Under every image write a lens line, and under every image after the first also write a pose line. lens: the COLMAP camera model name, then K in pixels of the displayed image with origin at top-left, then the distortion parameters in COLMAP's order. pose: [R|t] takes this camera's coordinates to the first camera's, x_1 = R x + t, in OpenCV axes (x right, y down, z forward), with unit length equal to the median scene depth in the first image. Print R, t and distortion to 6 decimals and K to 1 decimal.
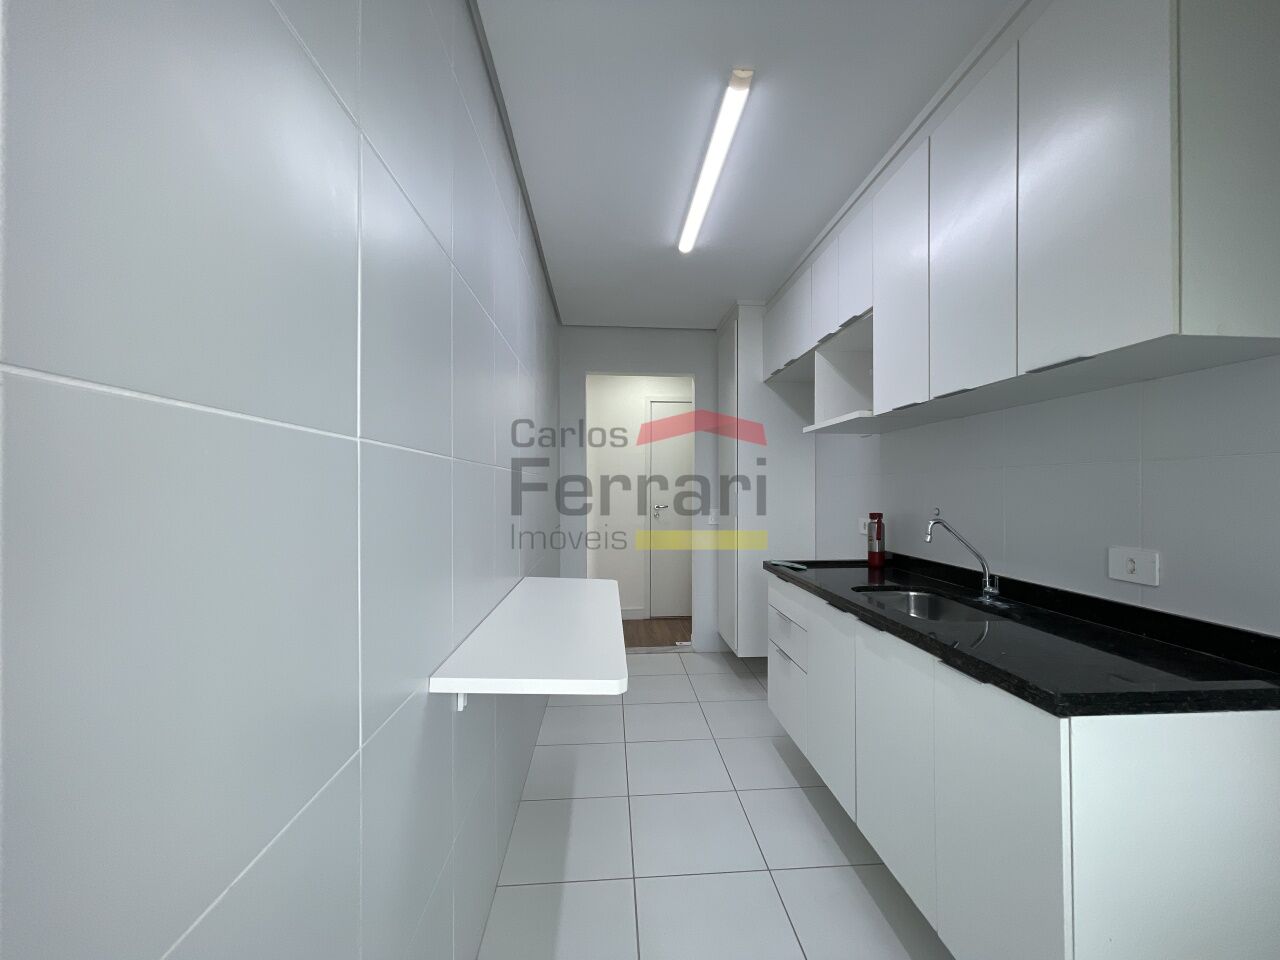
lens RADIAL K [[523.5, 0, 640.3], [0, 523.5, 488.4], [0, 0, 1]] dist [-0.001642, -0.000358]
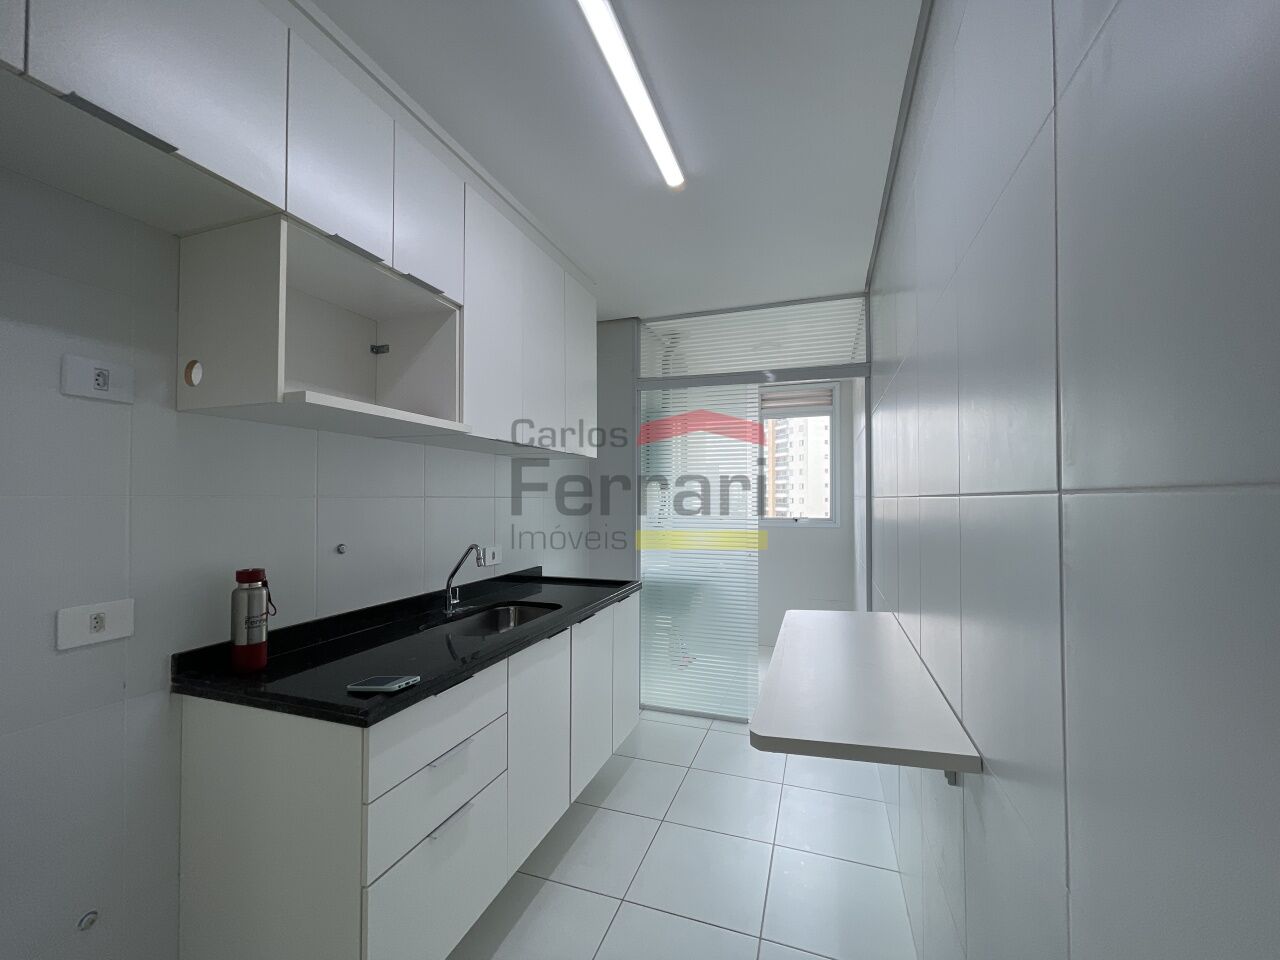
lens RADIAL K [[523.5, 0, 640.3], [0, 523.5, 488.4], [0, 0, 1]] dist [-0.001642, -0.000358]
pose [[-0.908676, 0.041392, 0.415446, -0.180502], [0.032934, 0.999079, -0.027505, -0.007848], [-0.416202, -0.011311, -0.909202, 1.770516]]
